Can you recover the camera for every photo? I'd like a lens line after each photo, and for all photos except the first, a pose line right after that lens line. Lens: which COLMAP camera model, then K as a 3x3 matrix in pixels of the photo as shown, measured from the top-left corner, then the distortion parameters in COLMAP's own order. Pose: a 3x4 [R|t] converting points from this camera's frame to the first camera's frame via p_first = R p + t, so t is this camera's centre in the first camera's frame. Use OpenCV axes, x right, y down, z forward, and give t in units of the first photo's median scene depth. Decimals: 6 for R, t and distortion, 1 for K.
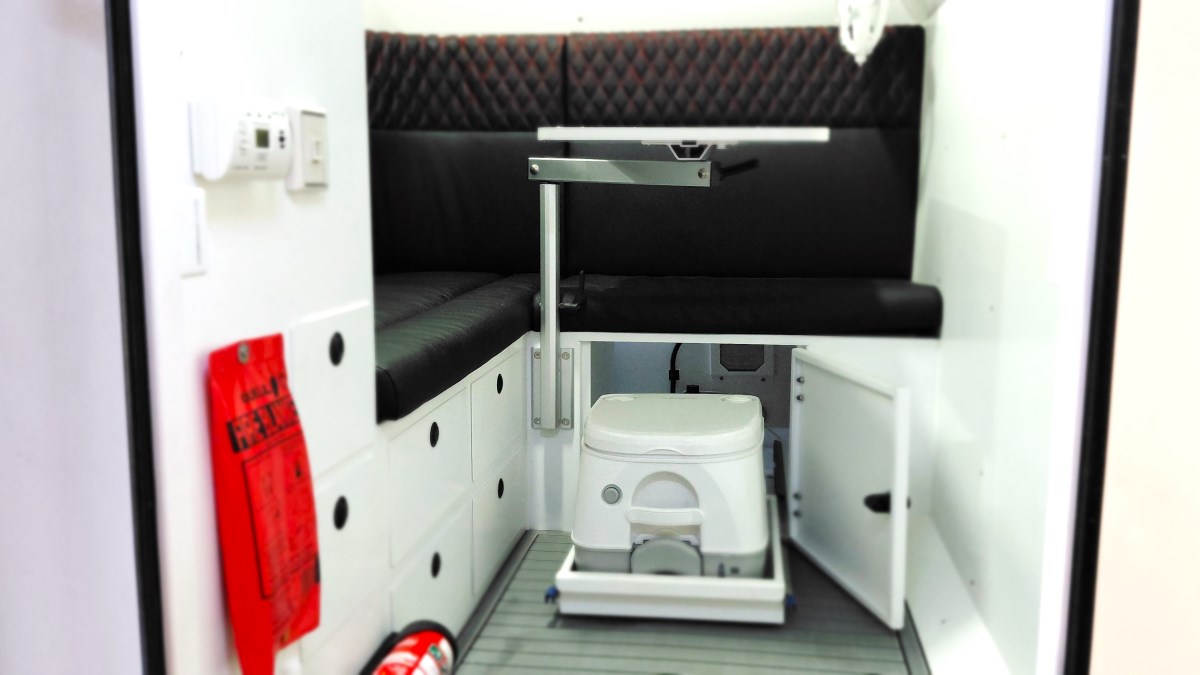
lens RADIAL K [[1130.5, 0, 600.0], [0, 1130.5, 337.5], [0, 0, 1]] dist [0.006377, -0.152649]
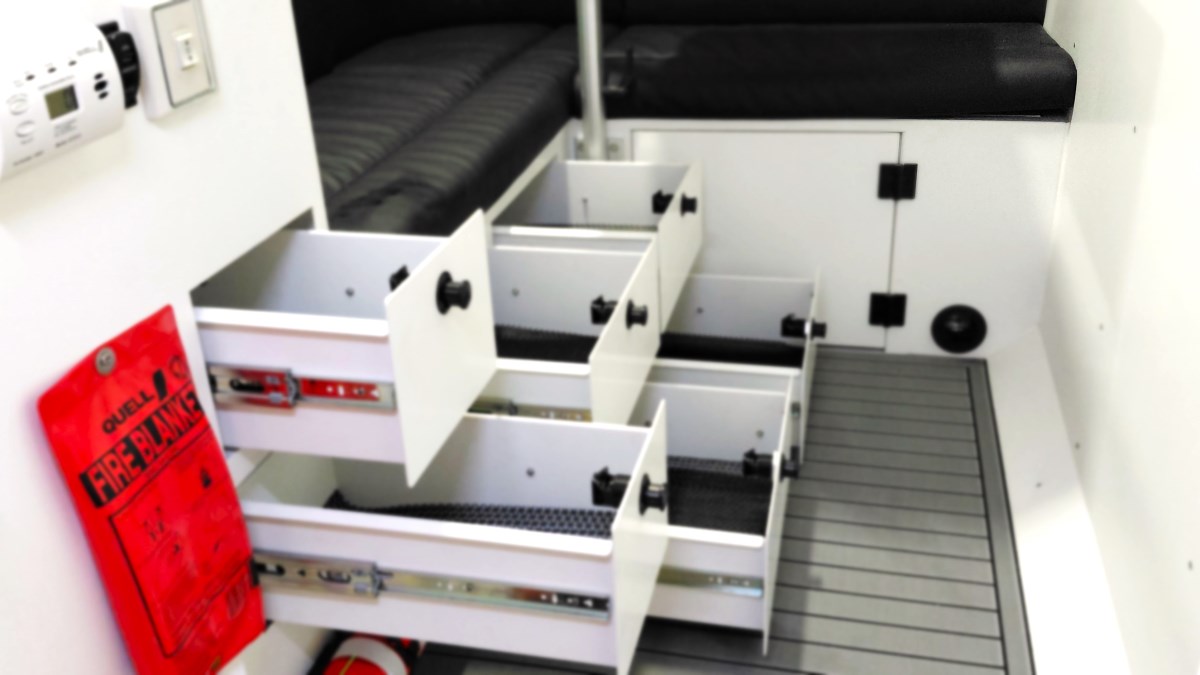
lens RADIAL K [[1130.5, 0, 600.0], [0, 1130.5, 337.5], [0, 0, 1]] dist [0.006377, -0.152649]
pose [[0.994380, 0.000819, -0.105865, 0.063145], [0.031985, 0.950914, 0.307797, -0.139362], [0.100921, -0.309453, 0.945544, 0.189661]]
